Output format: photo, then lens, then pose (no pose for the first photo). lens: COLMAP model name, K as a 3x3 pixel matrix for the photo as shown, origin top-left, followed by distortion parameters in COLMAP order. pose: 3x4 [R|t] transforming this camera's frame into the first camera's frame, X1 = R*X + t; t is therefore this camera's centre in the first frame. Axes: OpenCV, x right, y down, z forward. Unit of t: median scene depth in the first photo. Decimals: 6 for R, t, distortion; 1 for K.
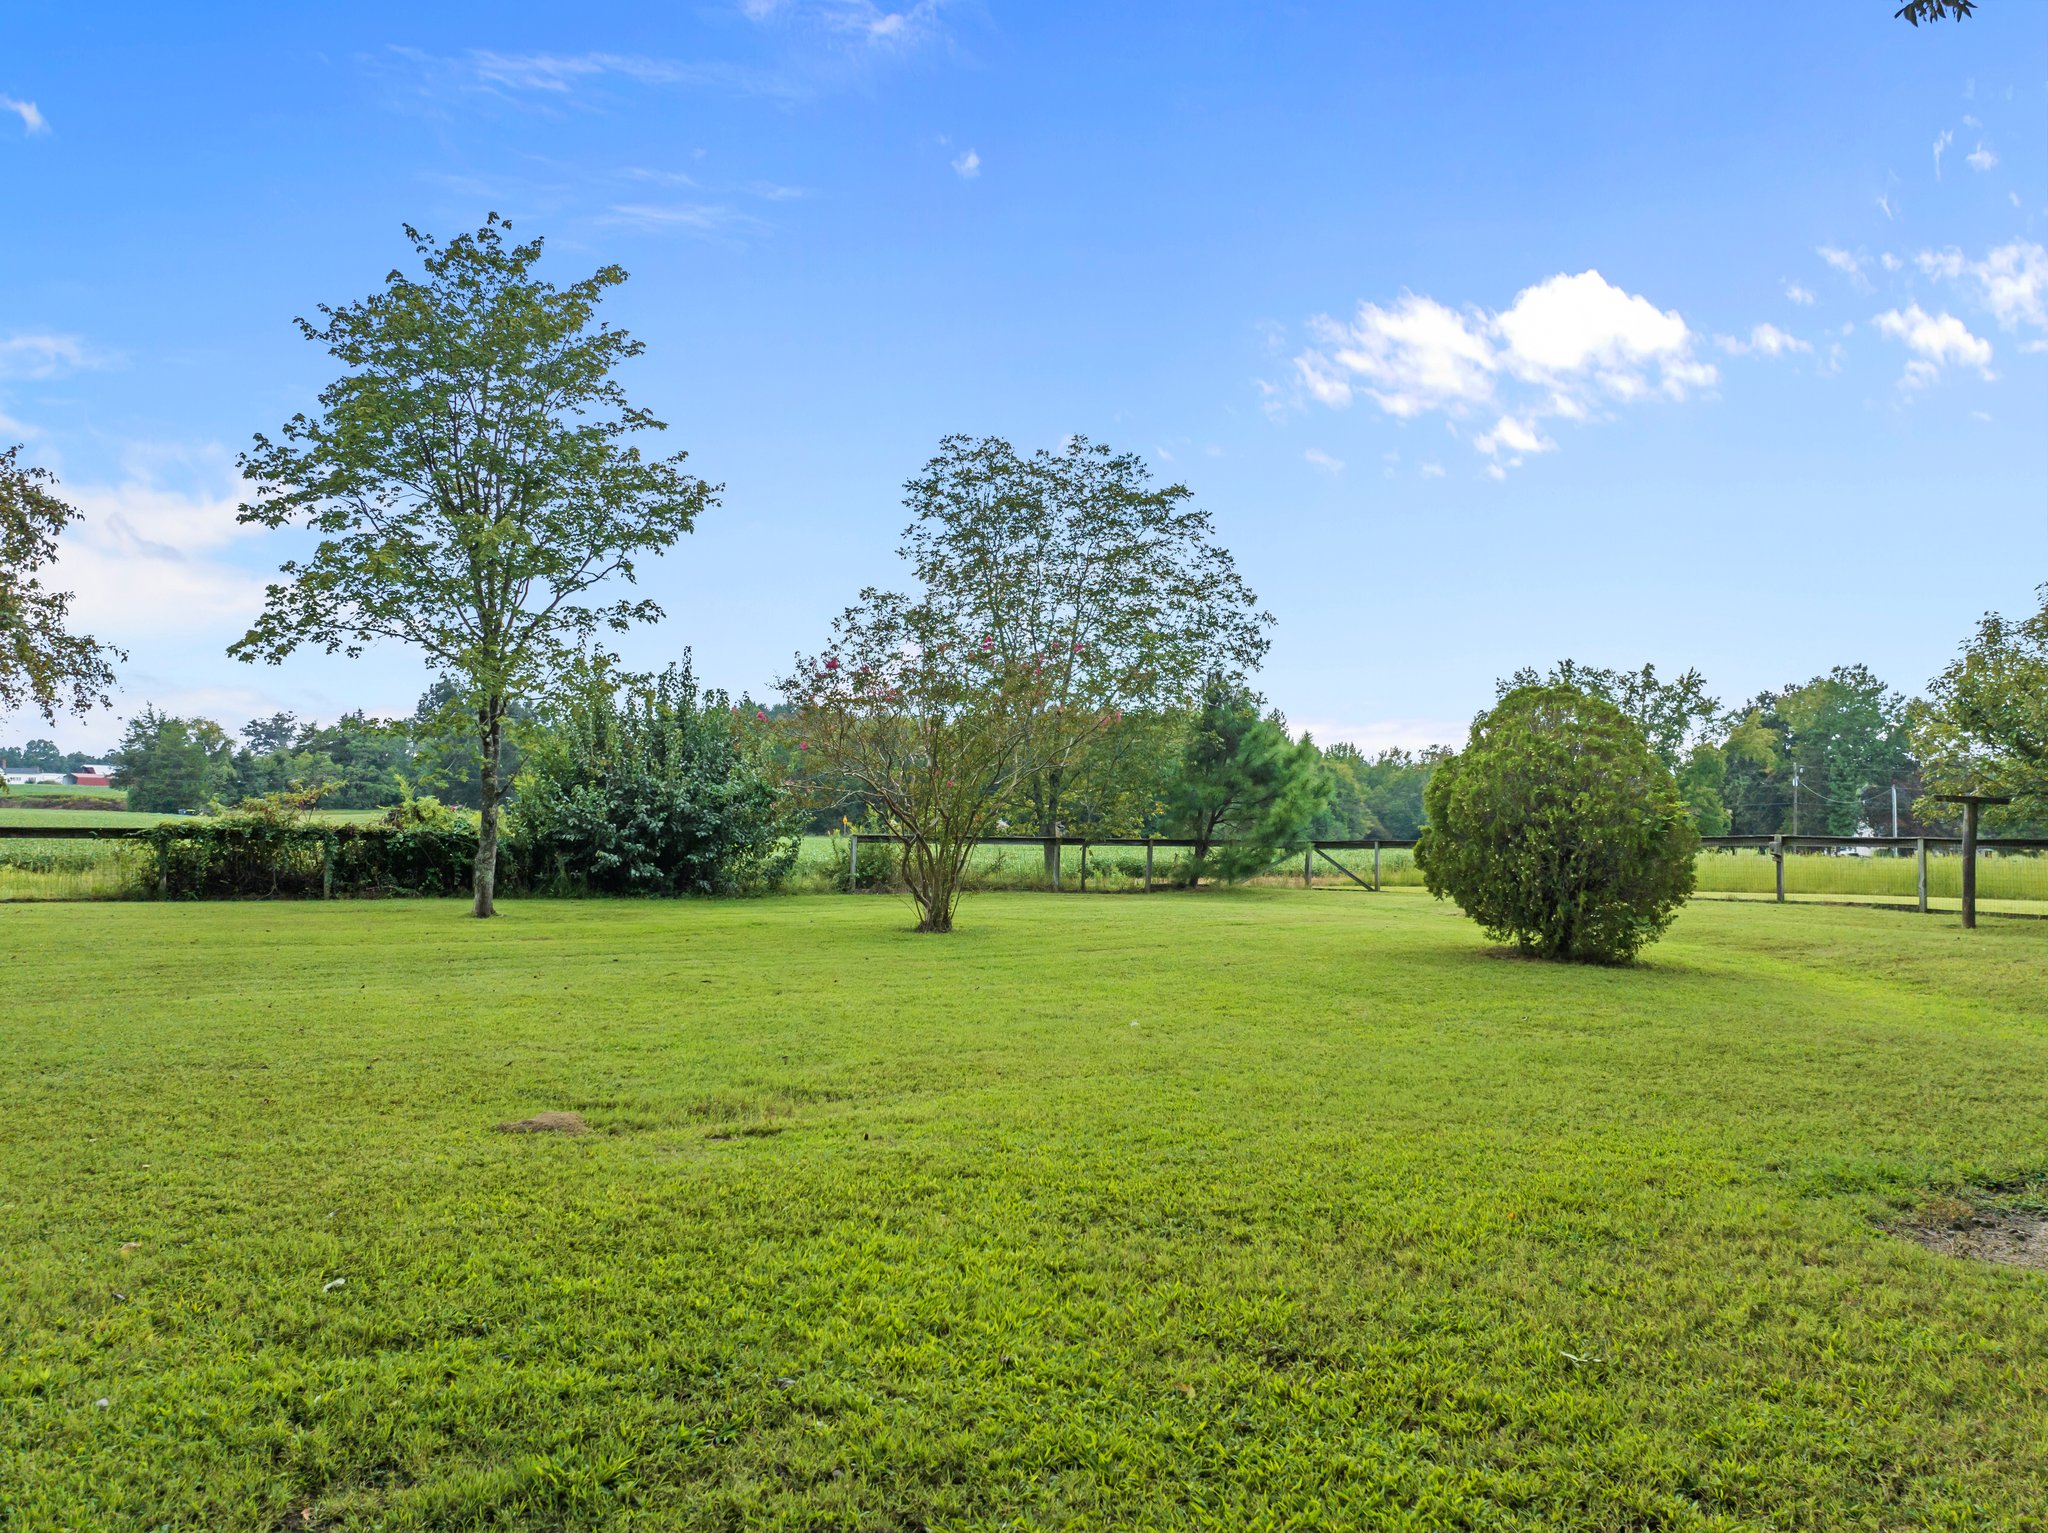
lens RADIAL K [[1453.1, 0, 1033.6], [0, 1453.1, 752.4], [0, 0, 1]] dist [-0.051749, 0.022042]
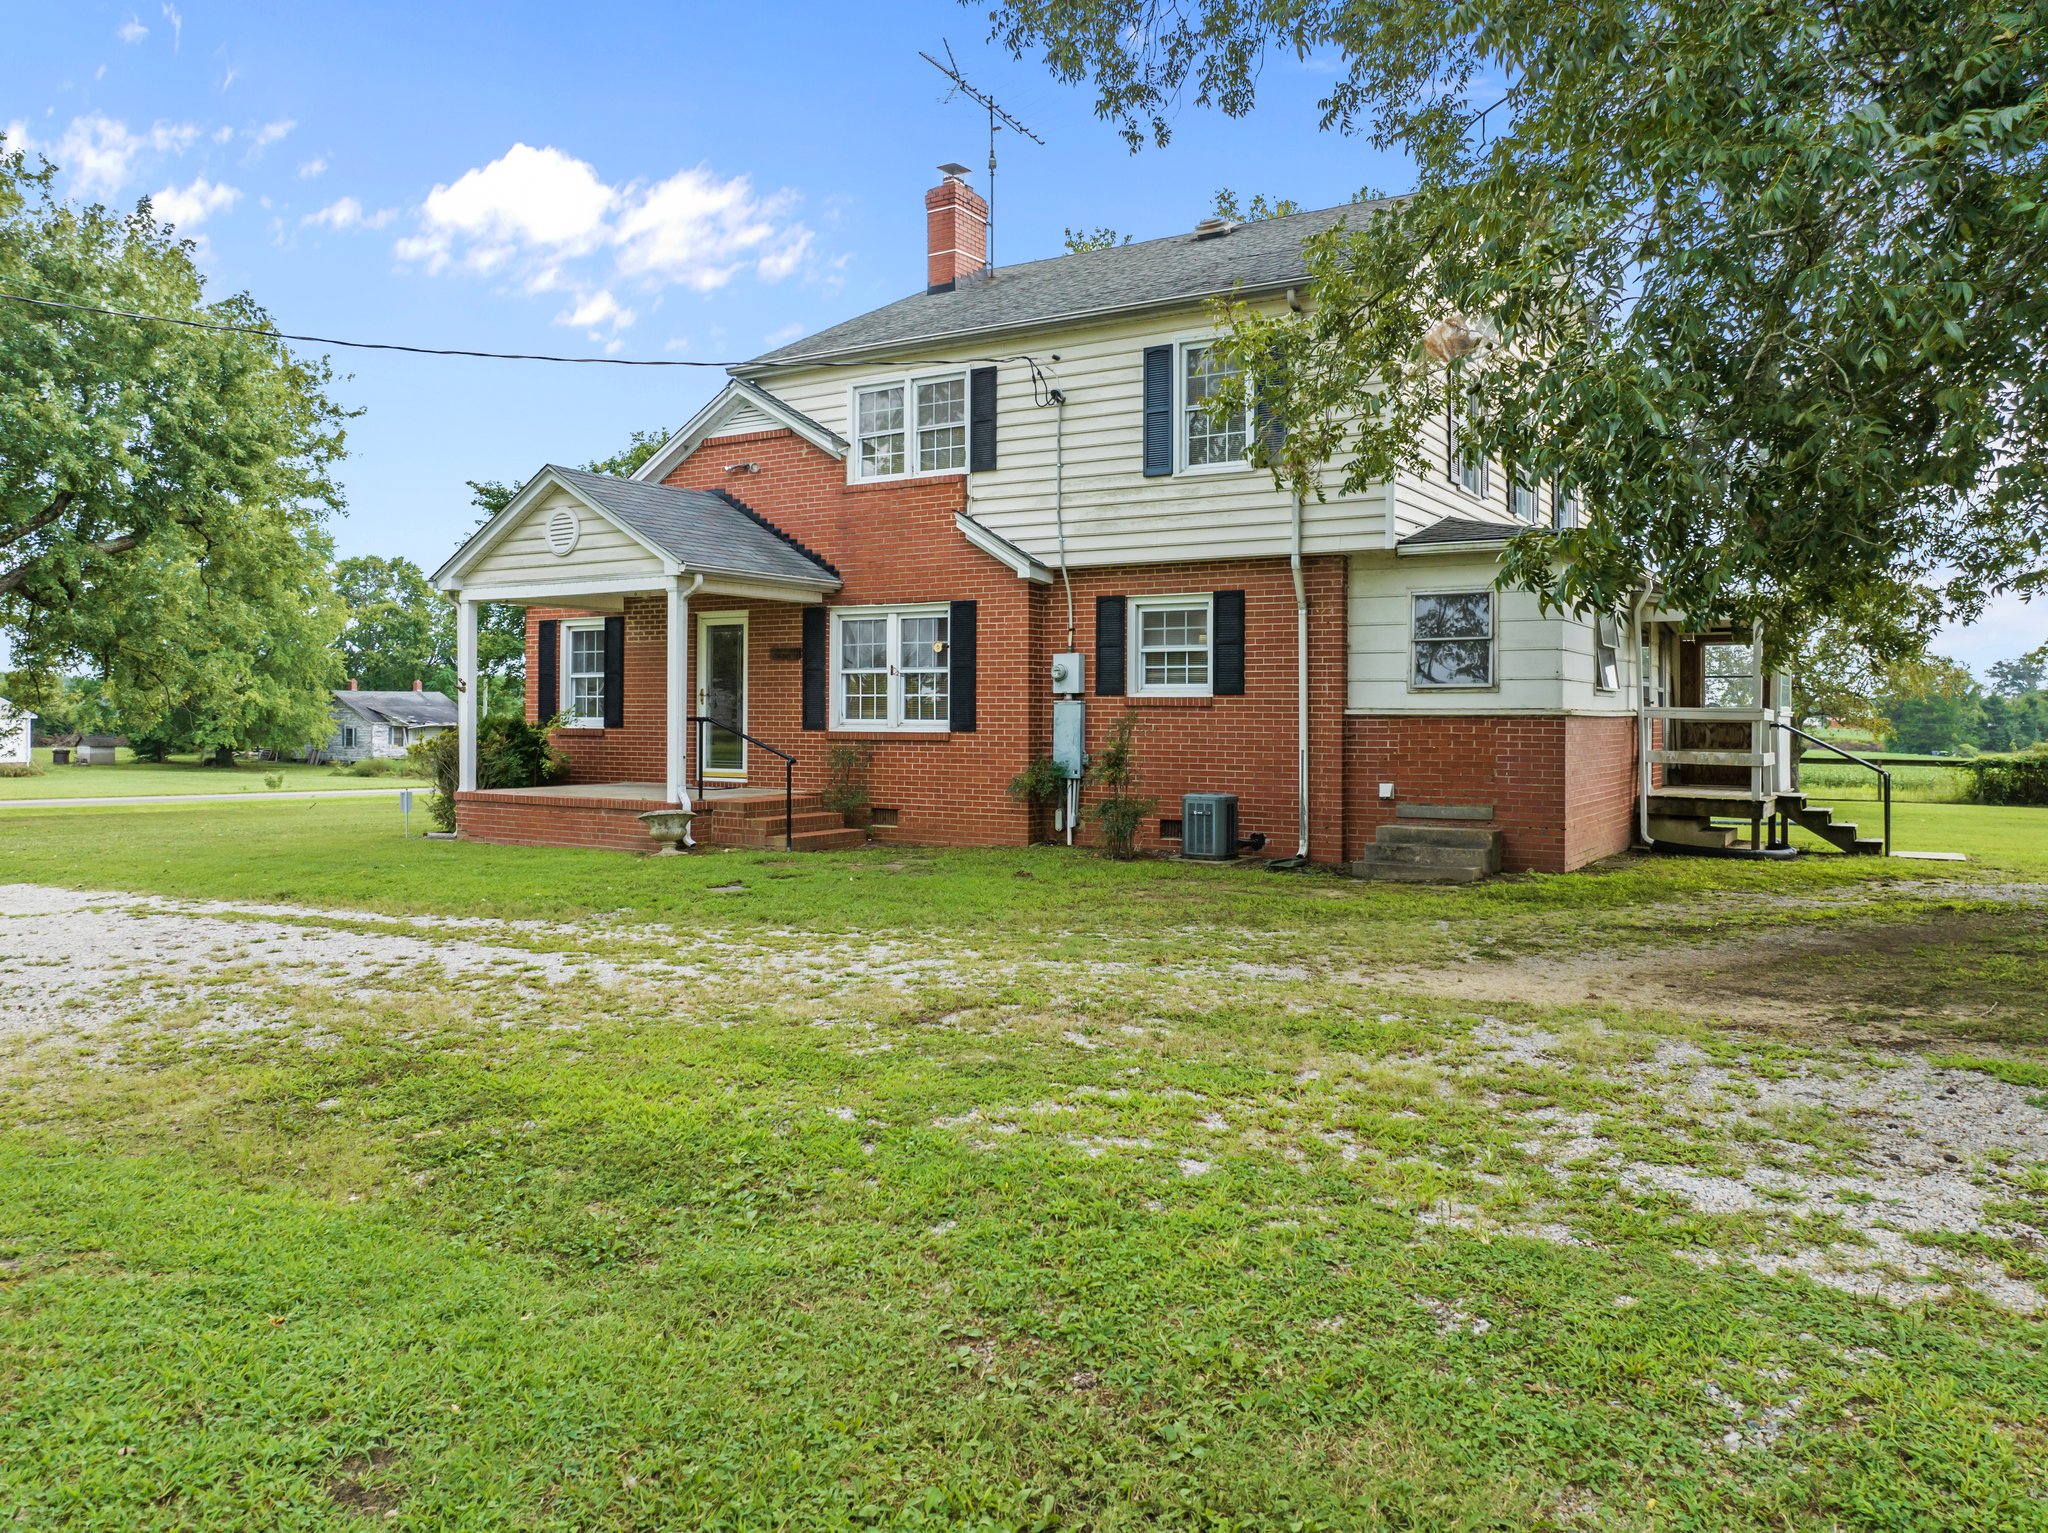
lens RADIAL K [[1453.1, 0, 1033.6], [0, 1453.1, 752.4], [0, 0, 1]] dist [-0.051749, 0.022042]
pose [[0.460777, 0.003602, -0.887509, 0.046721], [0.032651, 0.999246, 0.021007, -0.003718], [0.886915, -0.038658, 0.460312, -0.097424]]
